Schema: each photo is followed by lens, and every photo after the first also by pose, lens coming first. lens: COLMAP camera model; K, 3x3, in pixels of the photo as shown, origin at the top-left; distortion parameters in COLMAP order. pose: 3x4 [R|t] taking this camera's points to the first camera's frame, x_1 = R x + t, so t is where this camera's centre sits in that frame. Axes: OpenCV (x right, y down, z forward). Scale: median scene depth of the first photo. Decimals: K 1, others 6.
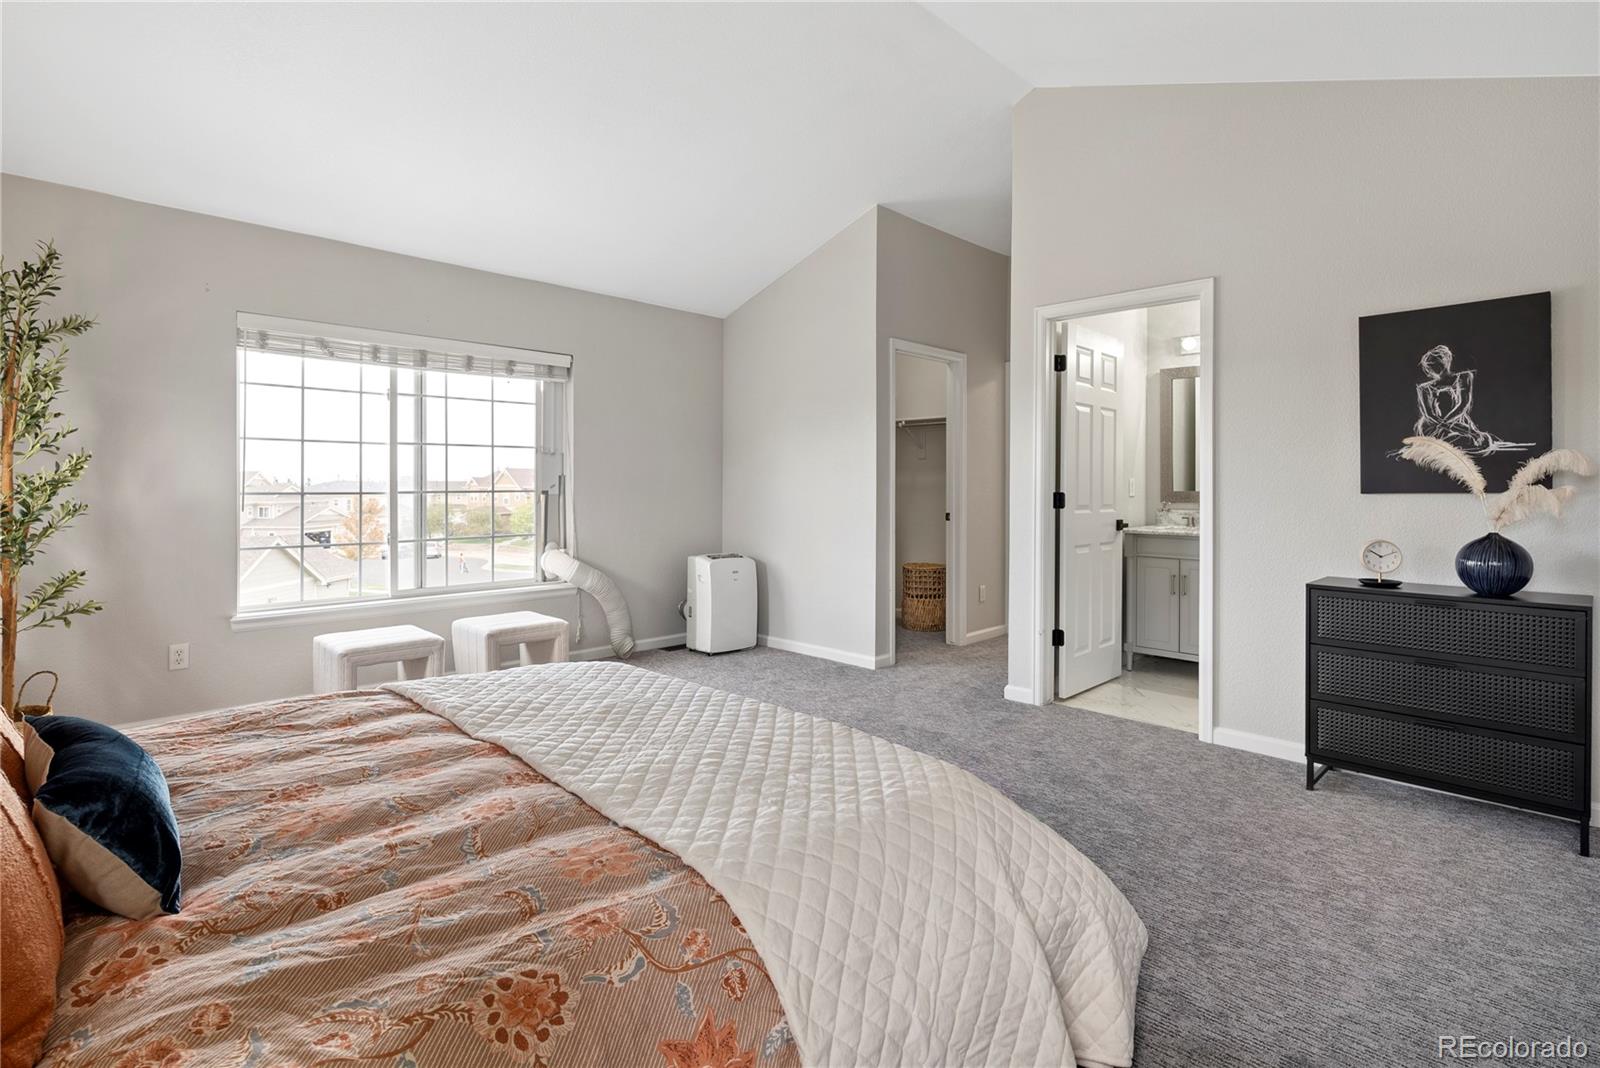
lens RADIAL K [[783.5, 0, 825.6], [0, 783.5, 485.1], [0, 0, 1]] dist [0.008685, -0.004836]
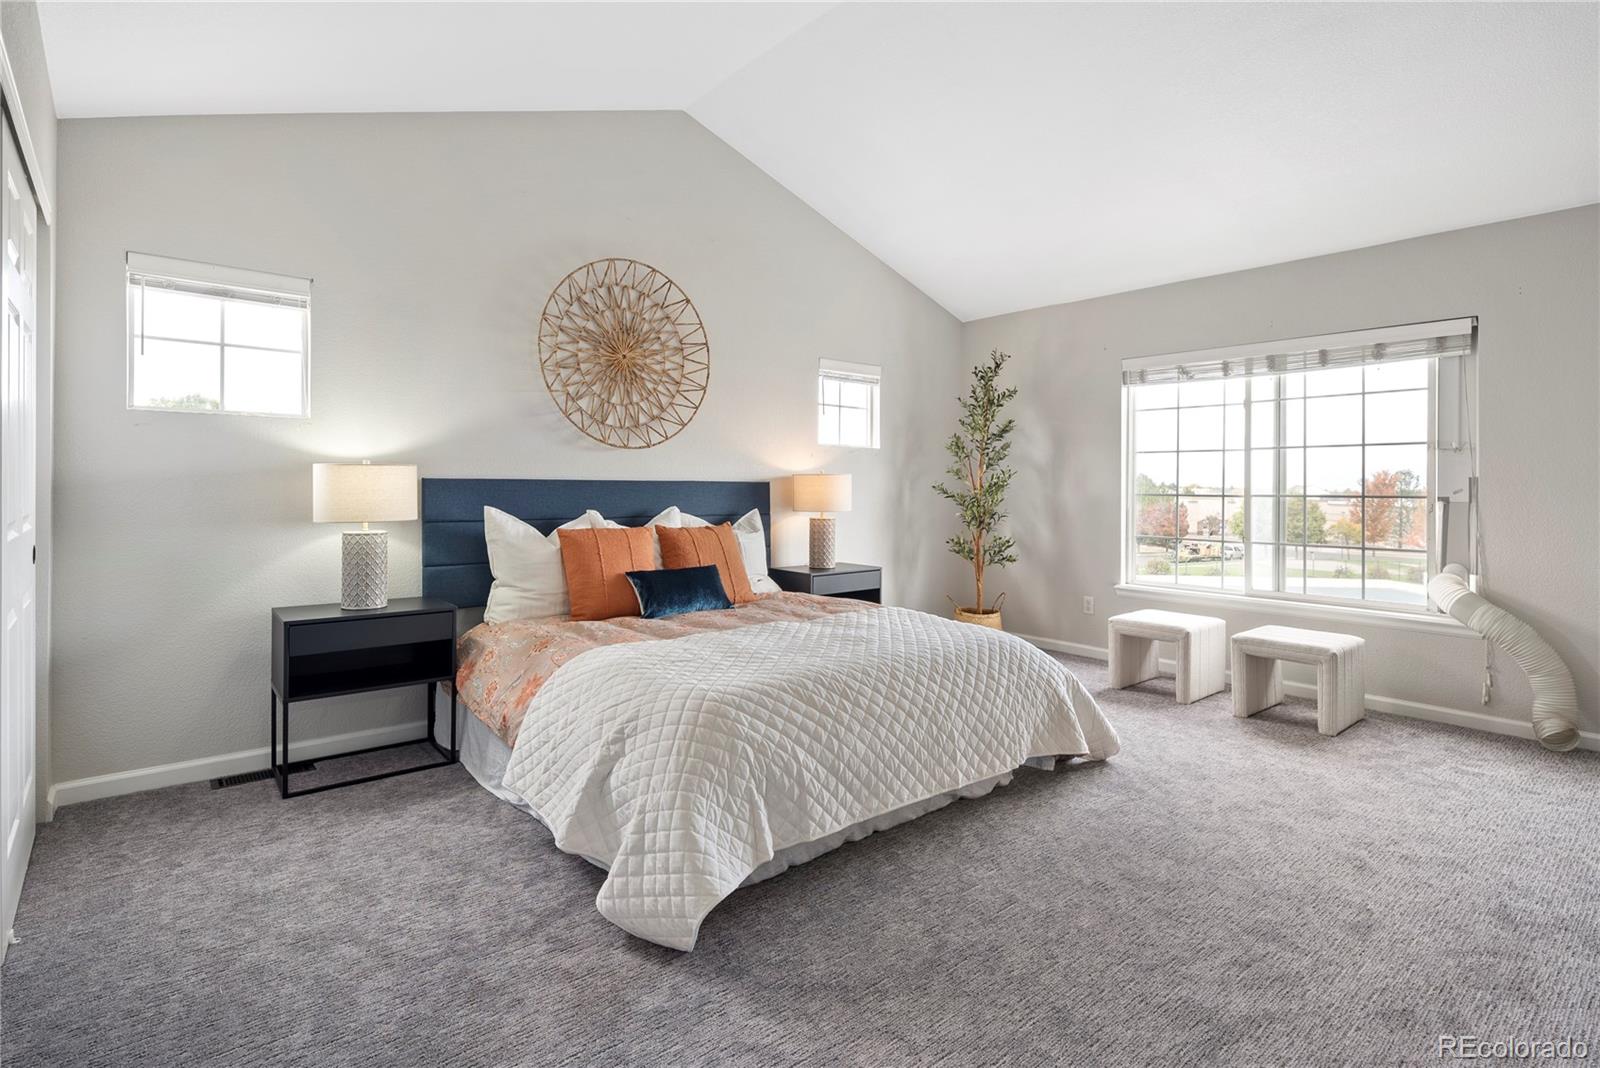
lens RADIAL K [[783.5, 0, 805.2], [0, 783.5, 483.7], [0, 0, 1]] dist [0.008685, -0.004836]
pose [[-0.094620, -0.002510, -0.995510, 0.578523], [-0.007387, 0.999971, -0.001820, -0.000197], [0.995486, 0.007181, -0.094636, 0.525886]]
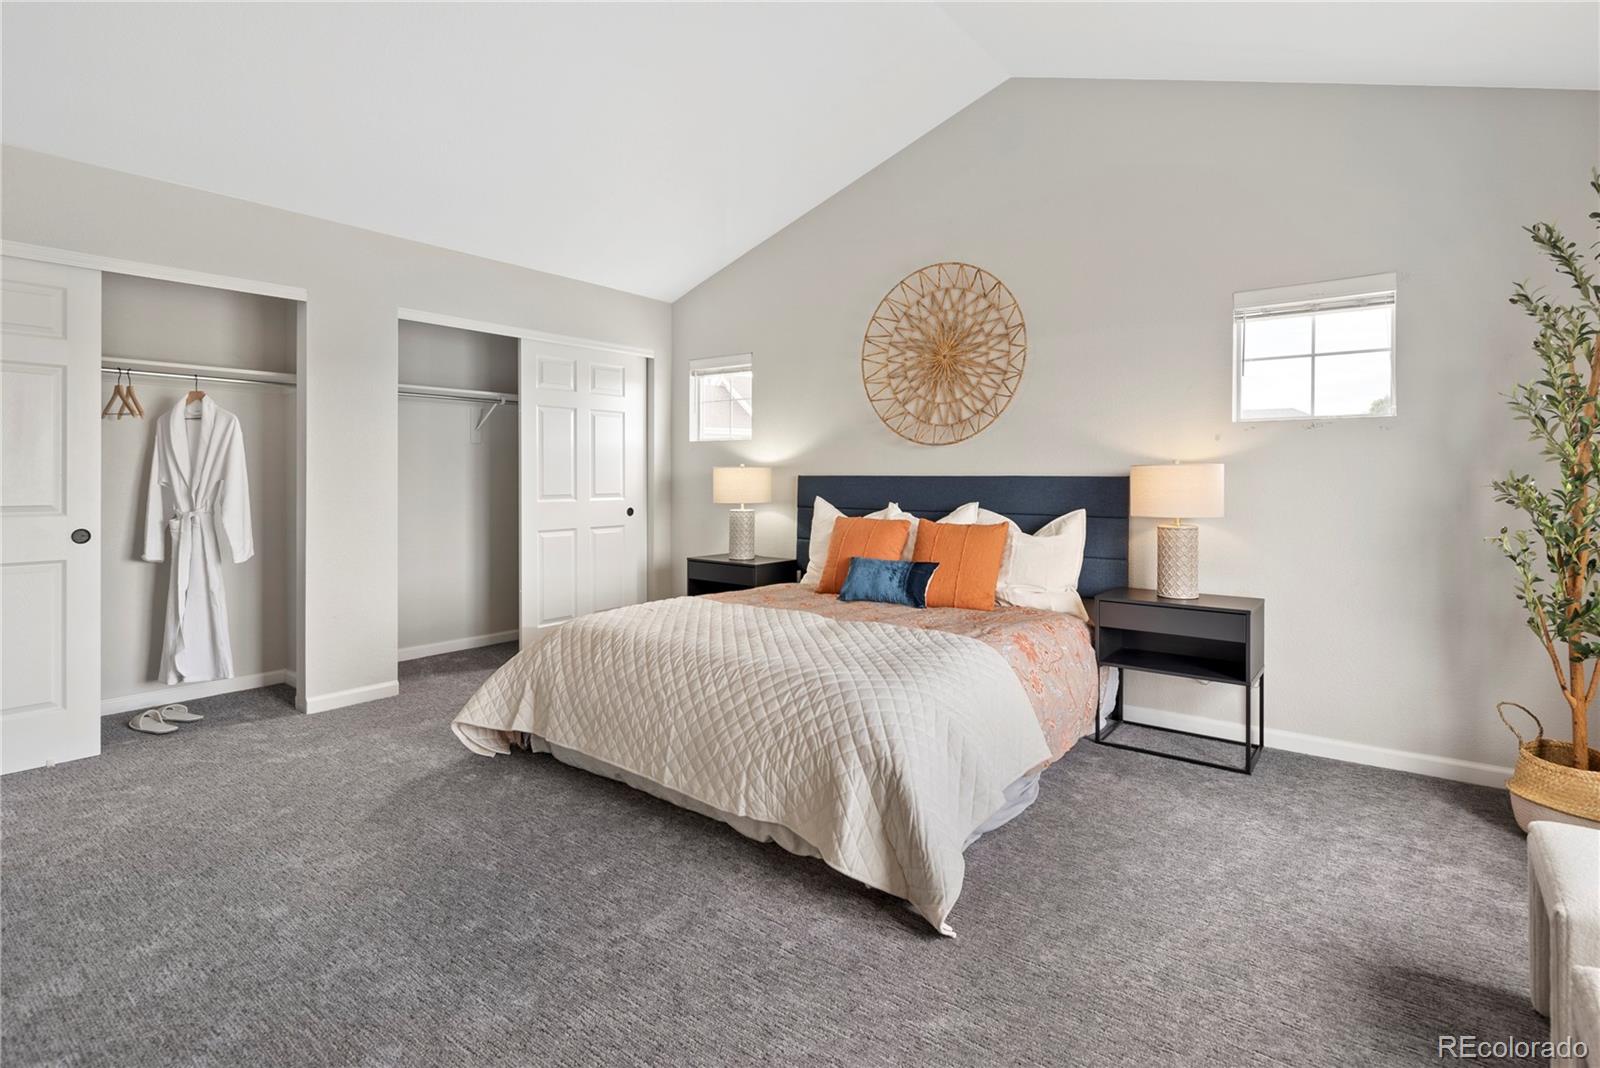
lens RADIAL K [[783.5, 0, 806.4], [0, 783.5, 483.5], [0, 0, 1]] dist [0.008685, -0.004836]
pose [[-0.994222, -0.006807, -0.107132, -0.090777], [-0.007193, 0.999969, 0.003214, 0.002962], [0.107107, 0.003966, -0.994240, 1.197999]]
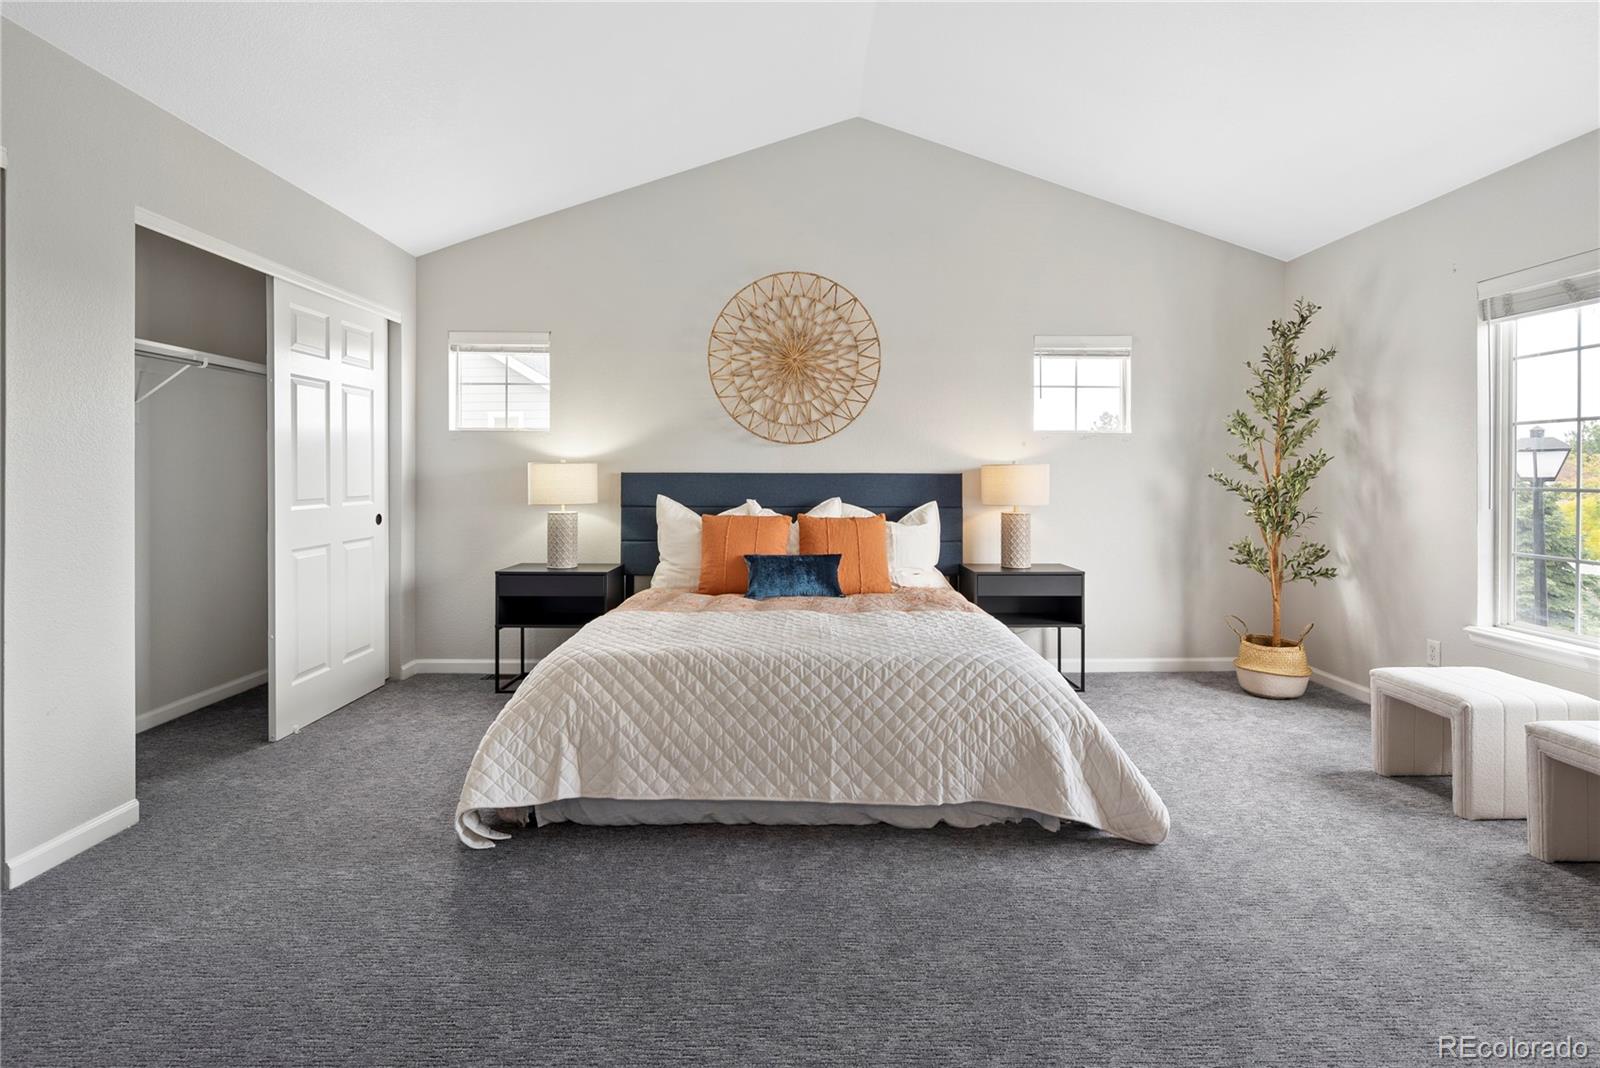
lens RADIAL K [[783.5, 0, 809.3], [0, 783.5, 474.6], [0, 0, 1]] dist [0.008685, -0.004836]
pose [[-0.709879, -0.004645, -0.704309, 0.365389], [-0.003370, 0.999989, -0.003199, 0.000884], [0.704316, 0.000103, -0.709887, 0.983572]]
